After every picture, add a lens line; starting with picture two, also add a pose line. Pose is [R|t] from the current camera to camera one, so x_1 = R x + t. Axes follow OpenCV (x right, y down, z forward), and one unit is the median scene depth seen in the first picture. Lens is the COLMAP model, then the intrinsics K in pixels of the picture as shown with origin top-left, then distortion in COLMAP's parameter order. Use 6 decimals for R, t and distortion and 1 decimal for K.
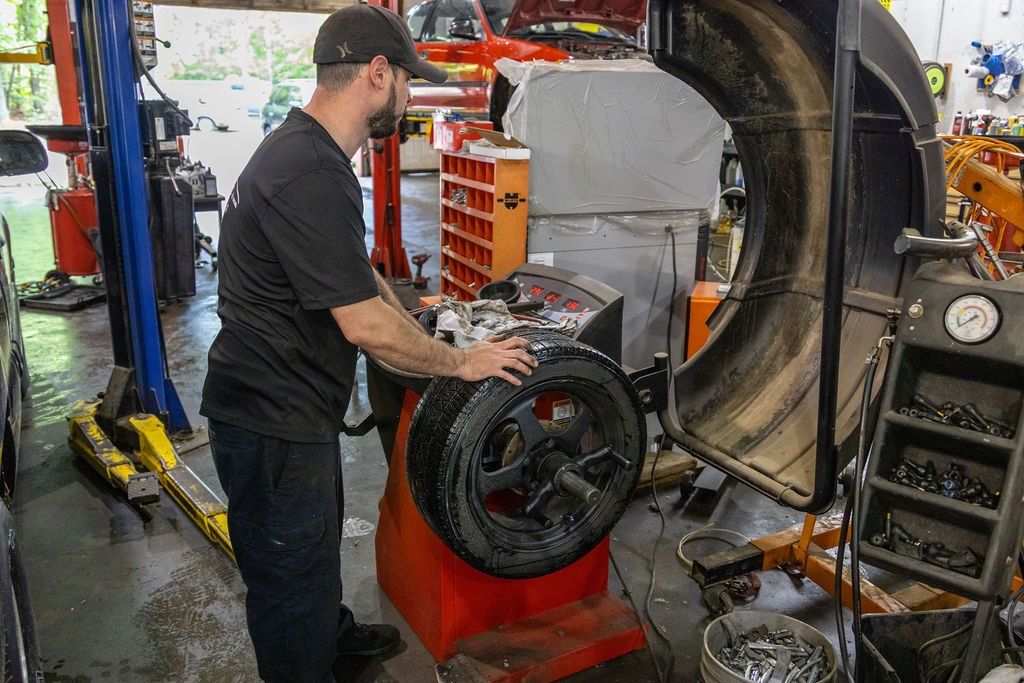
lens RADIAL K [[866.5, 0, 512.0], [0, 866.5, 341.5], [0, 0, 1]] dist [0.034006, -0.093629]
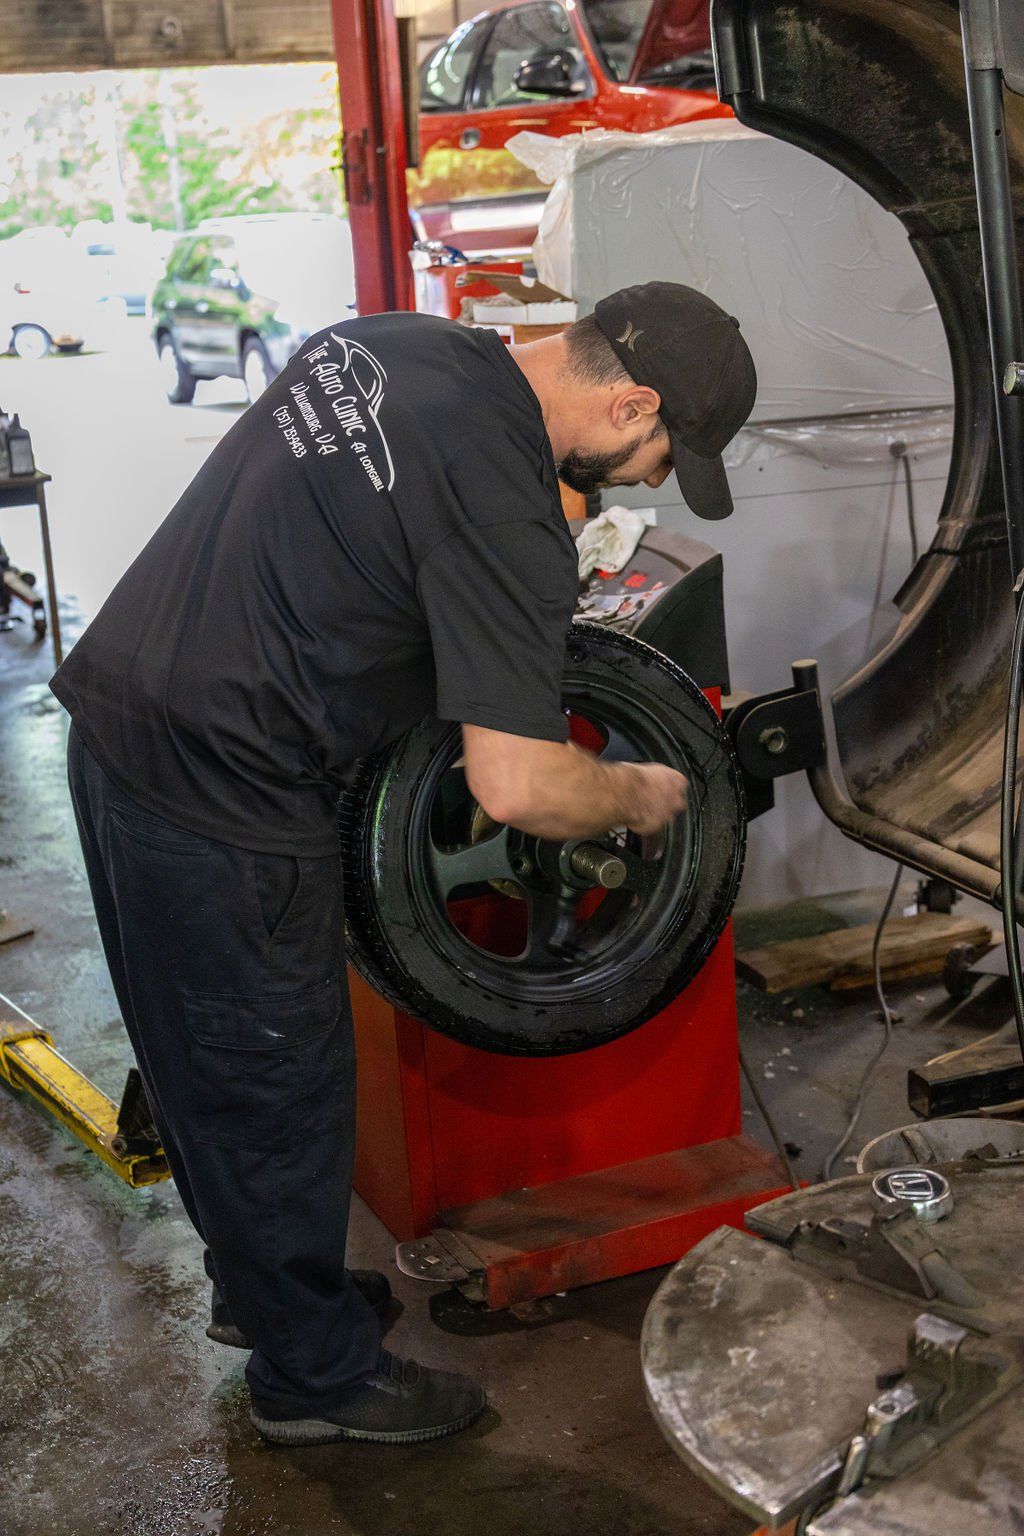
lens RADIAL K [[2200.9, 0, 512.0], [0, 2200.9, 768.0], [0, 0, 1]] dist [0.039922, -0.044419]
pose [[0.989658, -0.047267, -0.135437, 0.128847], [0.042179, 0.998301, -0.040191, 0.092450], [0.137107, 0.034062, 0.989970, -0.256449]]
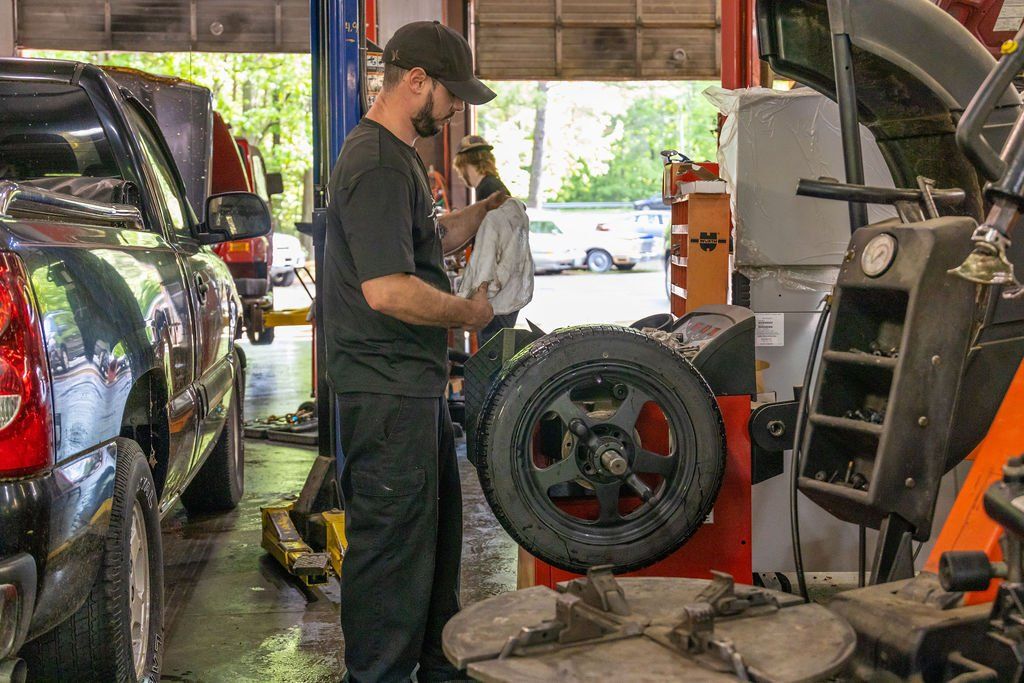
lens RADIAL K [[1610.6, 0, 512.0], [0, 1610.6, 341.5], [0, 0, 1]] dist [-0.002344, -0.015293]
pose [[0.913849, 0.005907, -0.406011, 0.421303], [-0.090257, 0.977835, -0.188923, 0.227823], [0.395896, 0.209293, 0.894127, -0.436745]]
